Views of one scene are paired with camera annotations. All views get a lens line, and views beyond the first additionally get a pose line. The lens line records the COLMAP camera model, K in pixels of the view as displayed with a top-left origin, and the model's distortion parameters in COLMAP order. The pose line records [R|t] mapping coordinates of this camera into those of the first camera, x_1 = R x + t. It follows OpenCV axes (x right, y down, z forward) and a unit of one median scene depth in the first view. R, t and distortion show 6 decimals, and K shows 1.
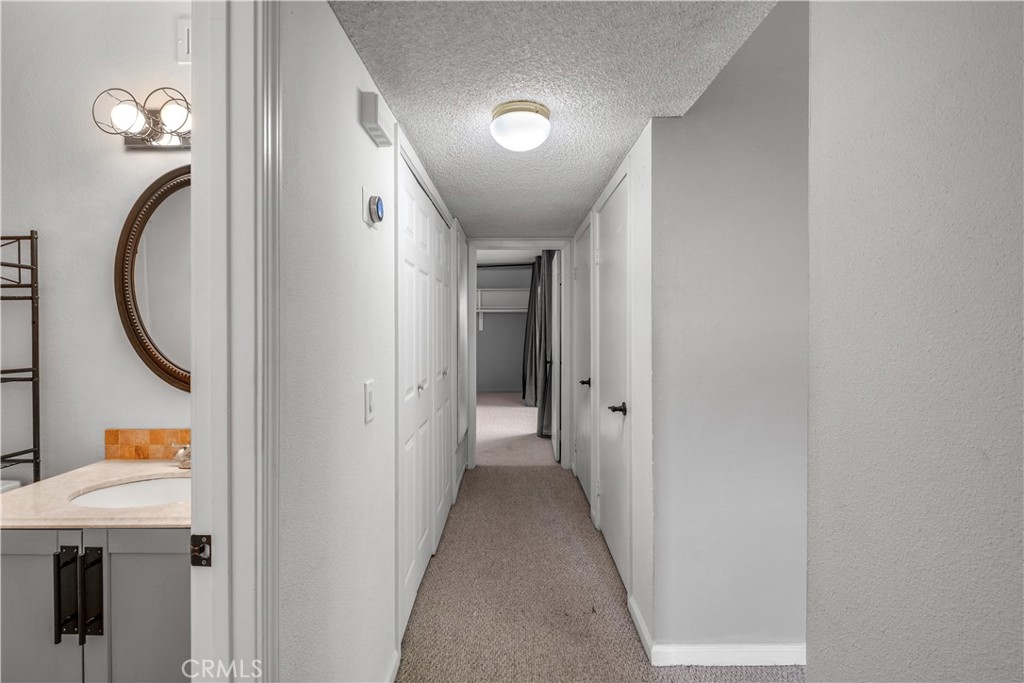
lens RADIAL K [[449.4, 0, 510.2], [0, 449.4, 323.2], [0, 0, 1]] dist [-0.008648, 0.000100]
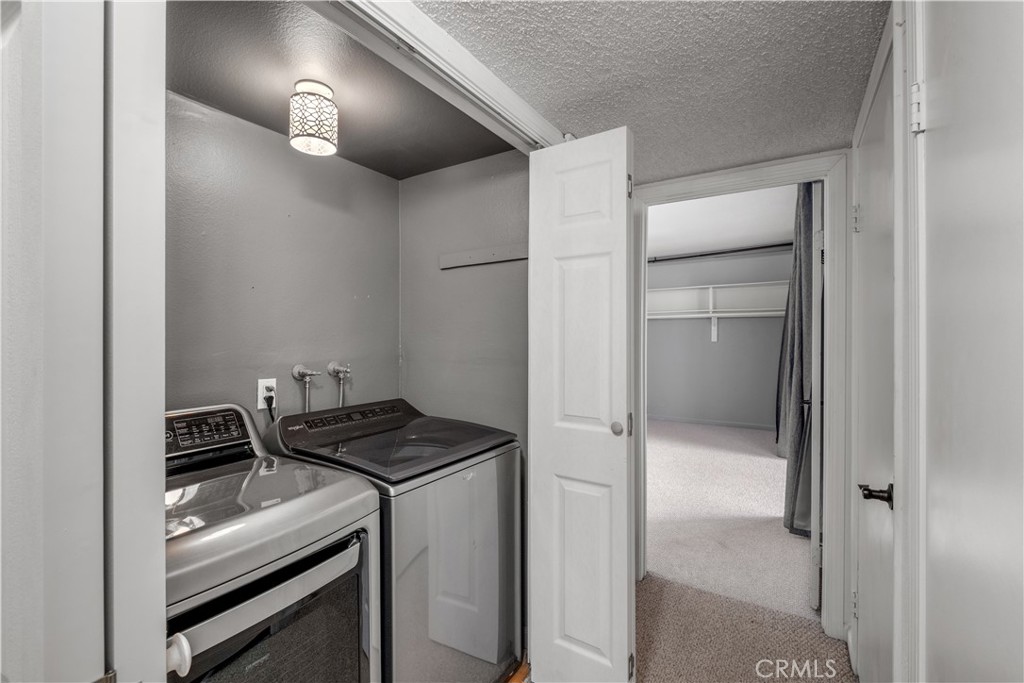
lens RADIAL K [[449.4, 0, 511.8], [0, 449.4, 333.5], [0, 0, 1]] dist [-0.008648, 0.000100]
pose [[0.852841, 0.000830, -0.522170, 0.074844], [0.001163, 0.999993, 0.003491, -0.000332], [0.522169, -0.003585, 0.852834, 0.387256]]
